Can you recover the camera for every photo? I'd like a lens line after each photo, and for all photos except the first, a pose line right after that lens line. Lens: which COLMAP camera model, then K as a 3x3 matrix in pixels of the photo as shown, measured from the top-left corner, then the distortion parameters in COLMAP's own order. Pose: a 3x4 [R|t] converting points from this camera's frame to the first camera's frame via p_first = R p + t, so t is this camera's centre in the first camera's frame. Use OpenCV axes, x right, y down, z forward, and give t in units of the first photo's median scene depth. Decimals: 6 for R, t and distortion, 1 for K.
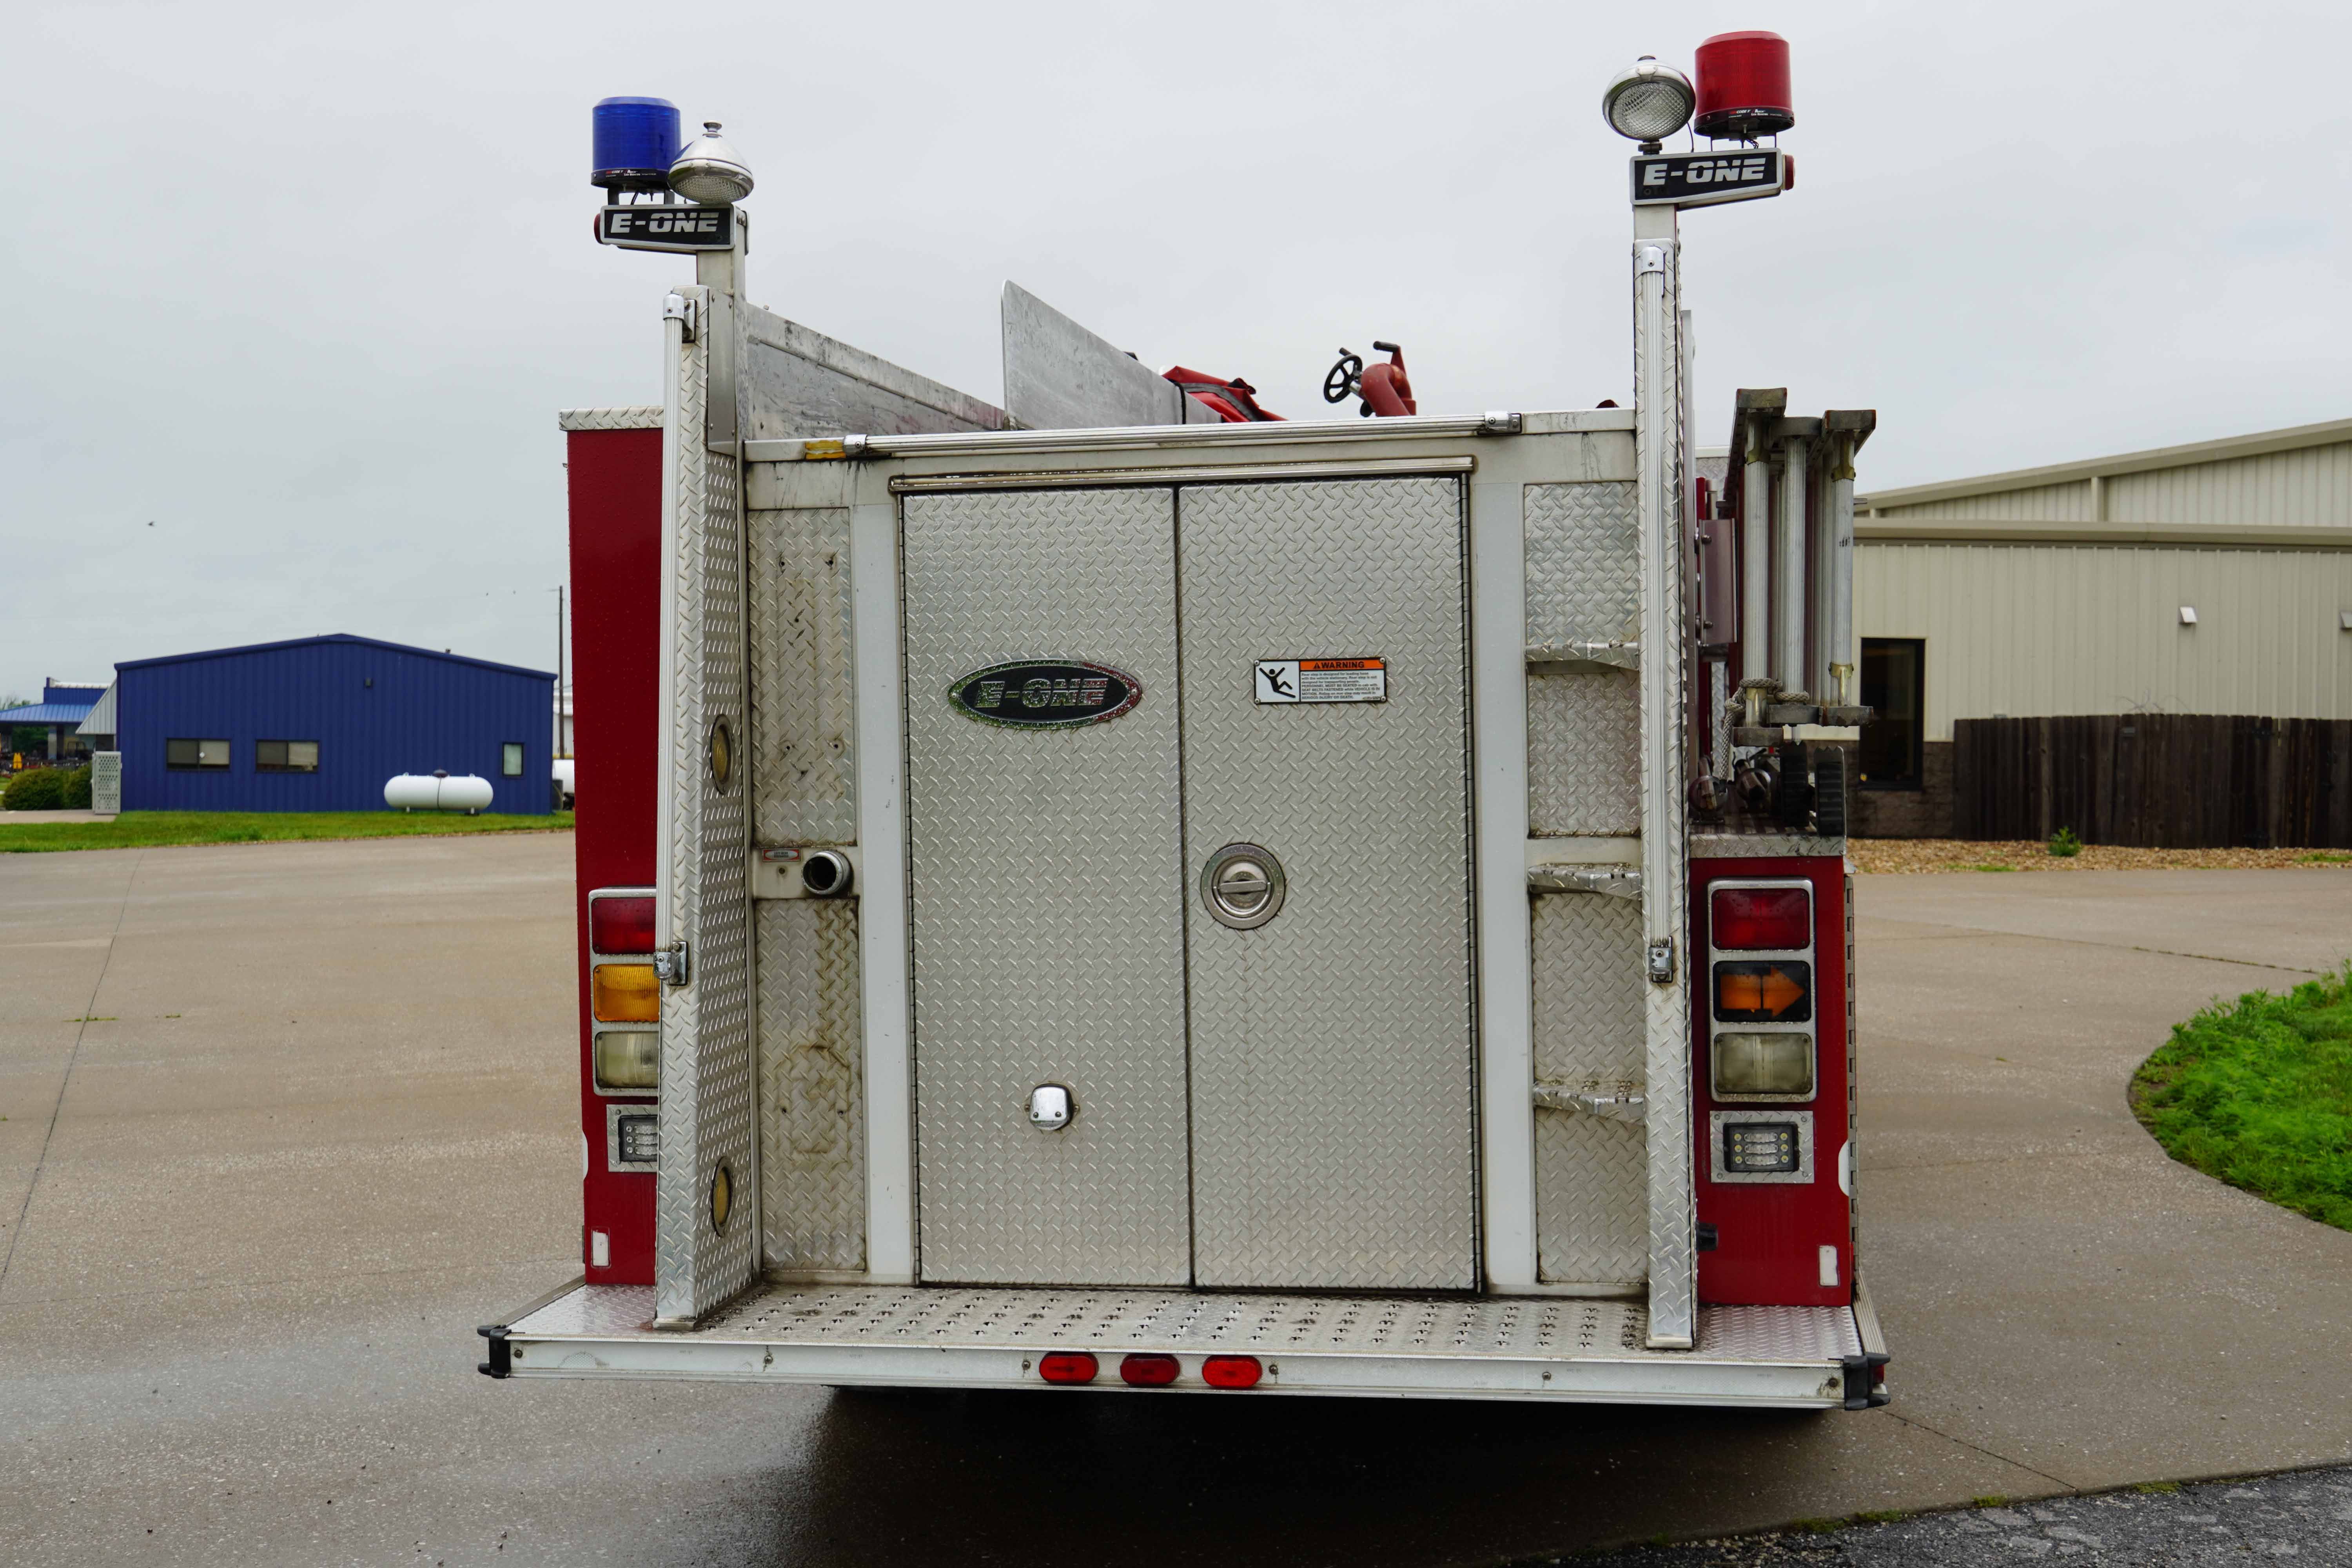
lens RADIAL K [[2936.8, 0, 1176.0], [0, 2936.8, 784.0], [0, 0, 1]] dist [0.025056, 0.024984]
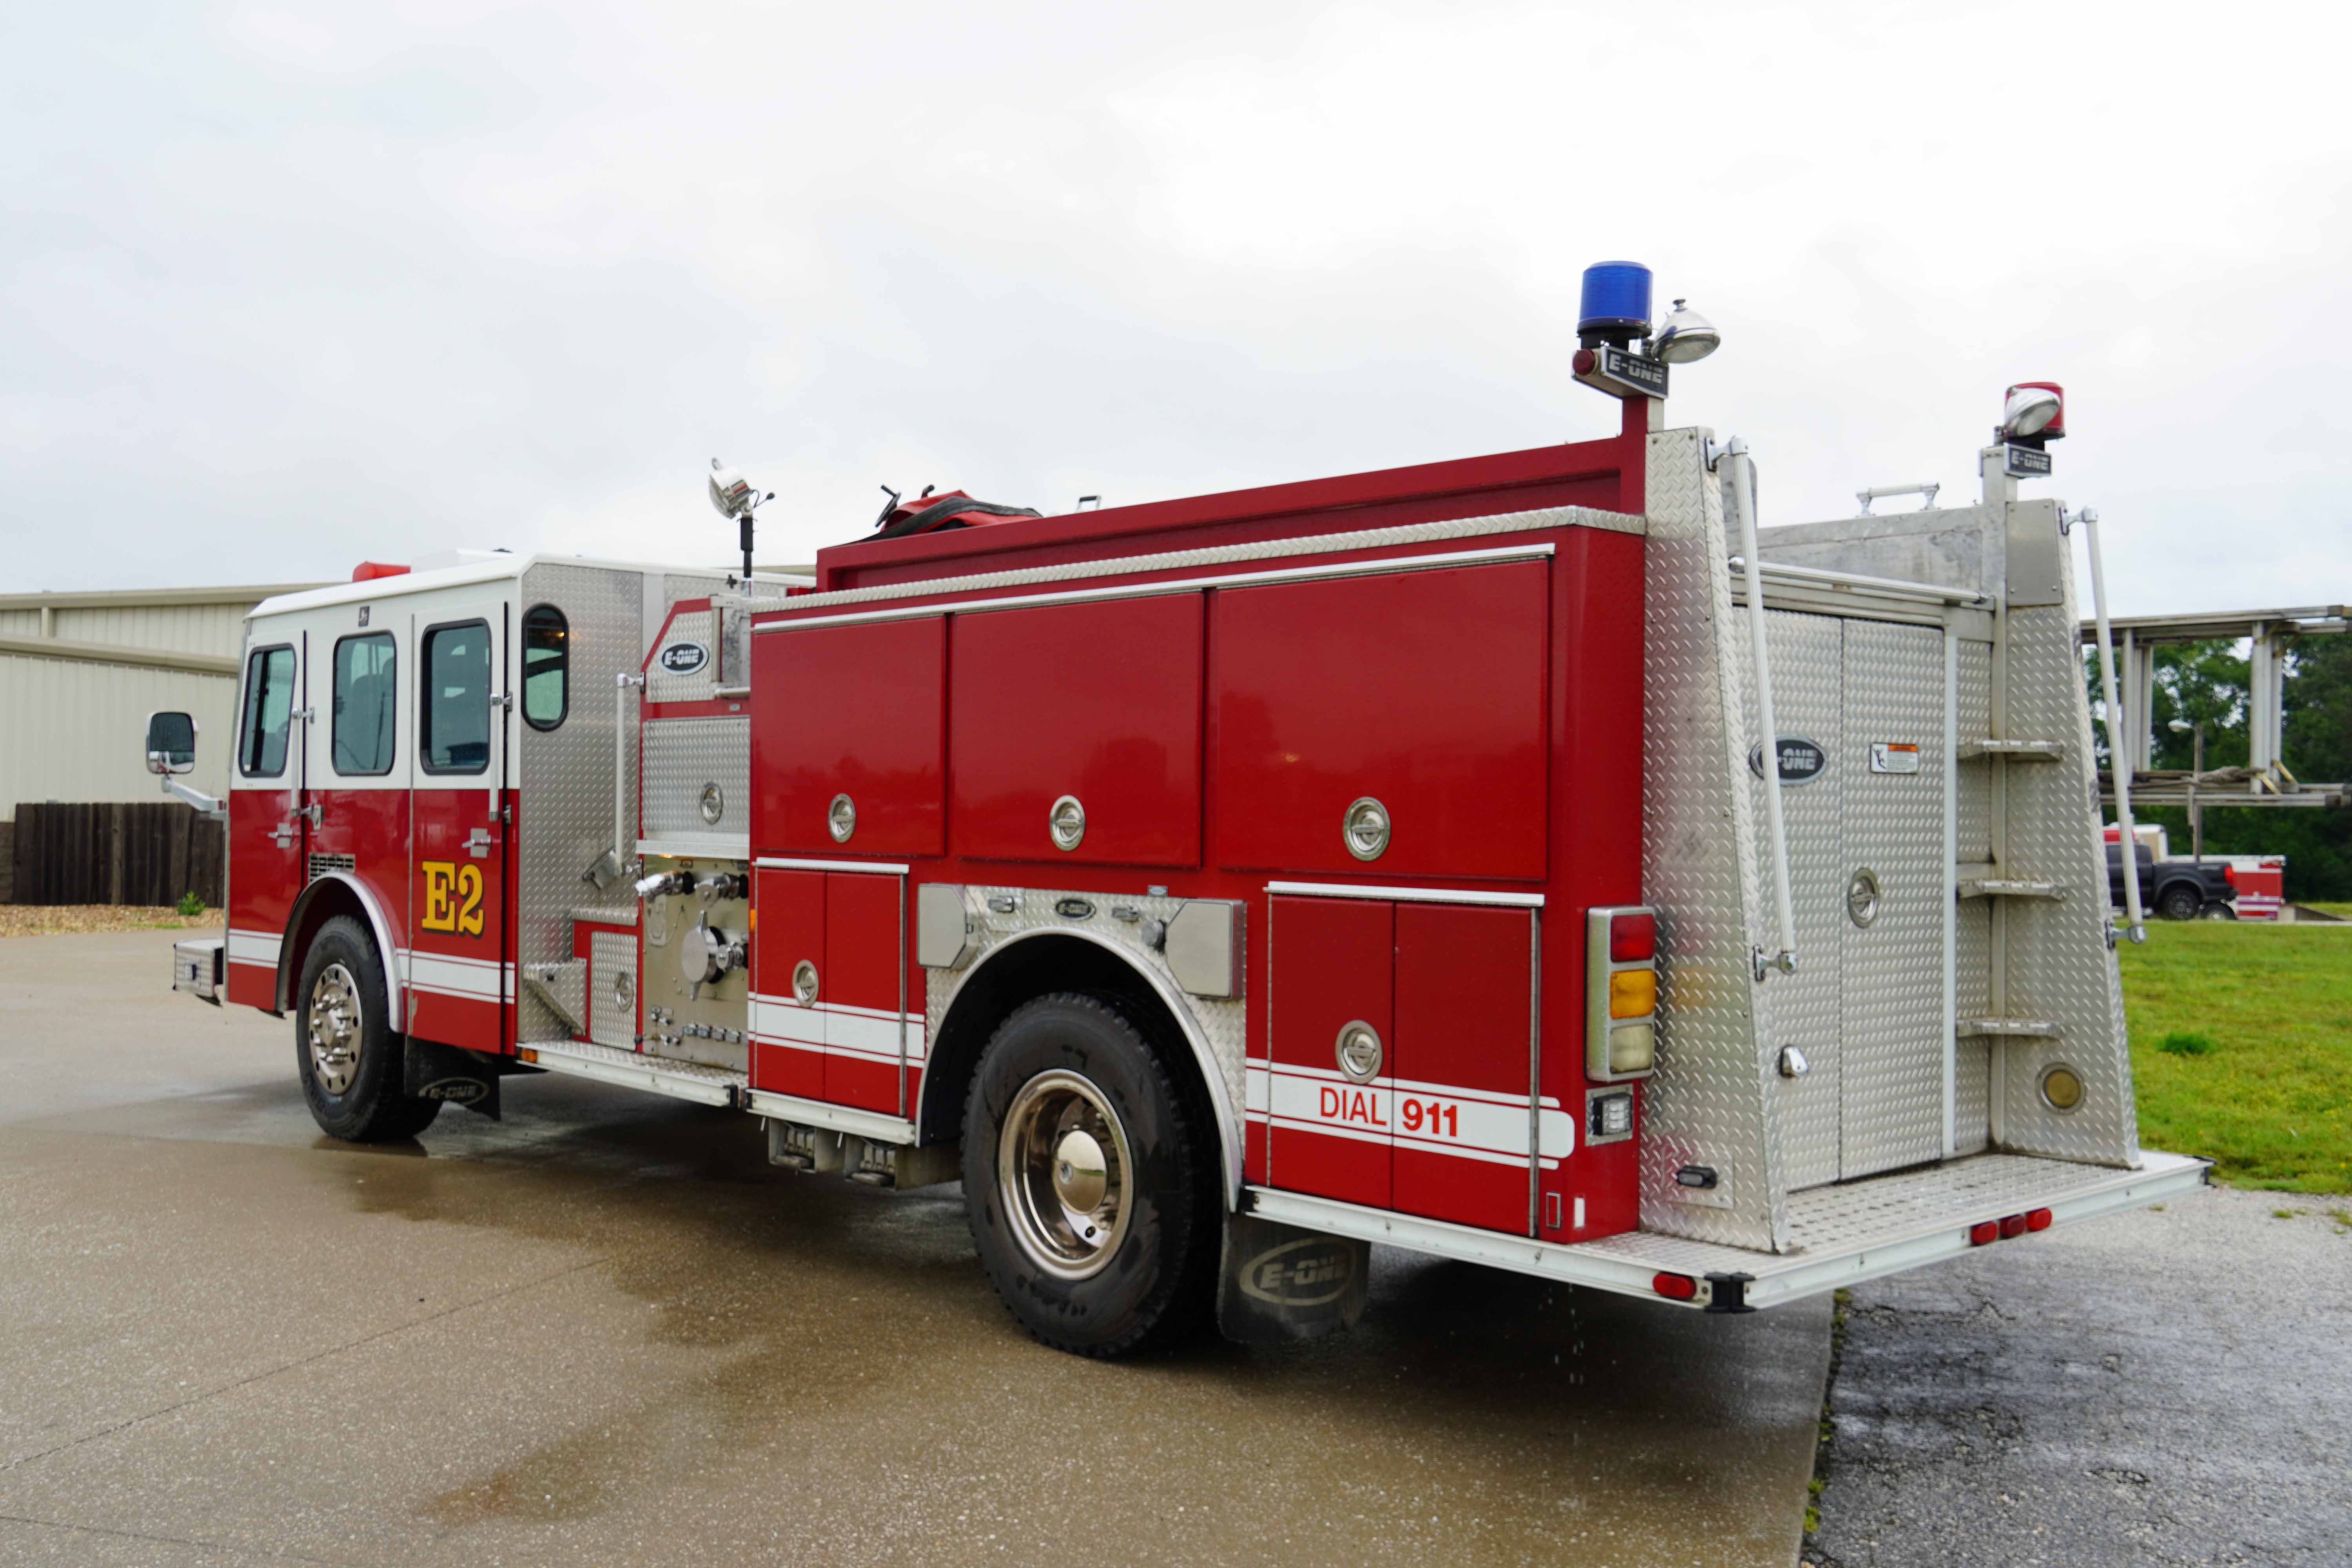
lens RADIAL K [[2215.7, 0, 1176.0], [0, 2215.7, 784.0], [0, 0, 1]] dist [-0.007165, -0.002305]
pose [[0.605419, 0.030116, 0.795337, -1.026338], [-0.000805, 0.999307, -0.037227, 0.019213], [-0.795907, 0.021897, 0.605023, 0.592742]]
